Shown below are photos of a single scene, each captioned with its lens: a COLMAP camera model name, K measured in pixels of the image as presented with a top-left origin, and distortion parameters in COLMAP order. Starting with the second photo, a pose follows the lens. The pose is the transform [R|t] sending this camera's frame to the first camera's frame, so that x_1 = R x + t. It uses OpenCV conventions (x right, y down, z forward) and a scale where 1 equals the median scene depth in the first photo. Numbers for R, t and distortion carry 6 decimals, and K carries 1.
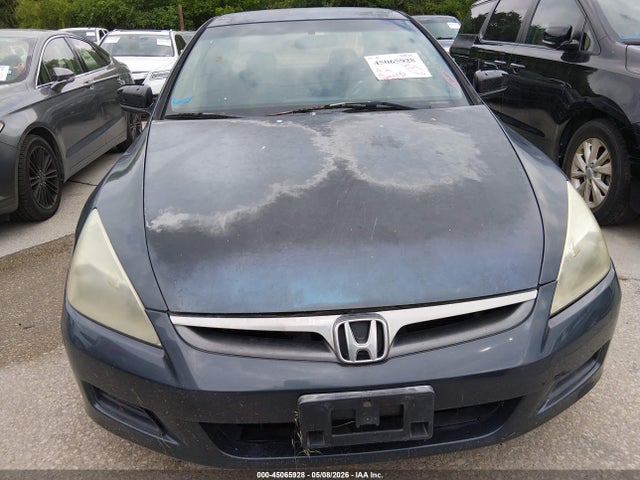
lens RADIAL K [[501.3, 0, 320.8], [0, 501.3, 239.7], [0, 0, 1]] dist [-0.004873, -0.009477]
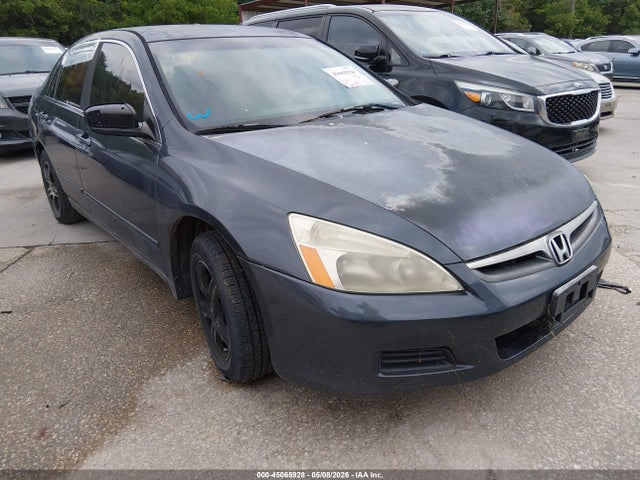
lens RADIAL K [[501.3, 0, 320.9], [0, 501.3, 239.9], [0, 0, 1]] dist [-0.004873, -0.009477]
pose [[0.801373, -0.209303, 0.560351, -0.965193], [0.228397, 0.972874, 0.036752, -0.030290], [-0.552843, 0.098530, 0.827440, 0.103208]]
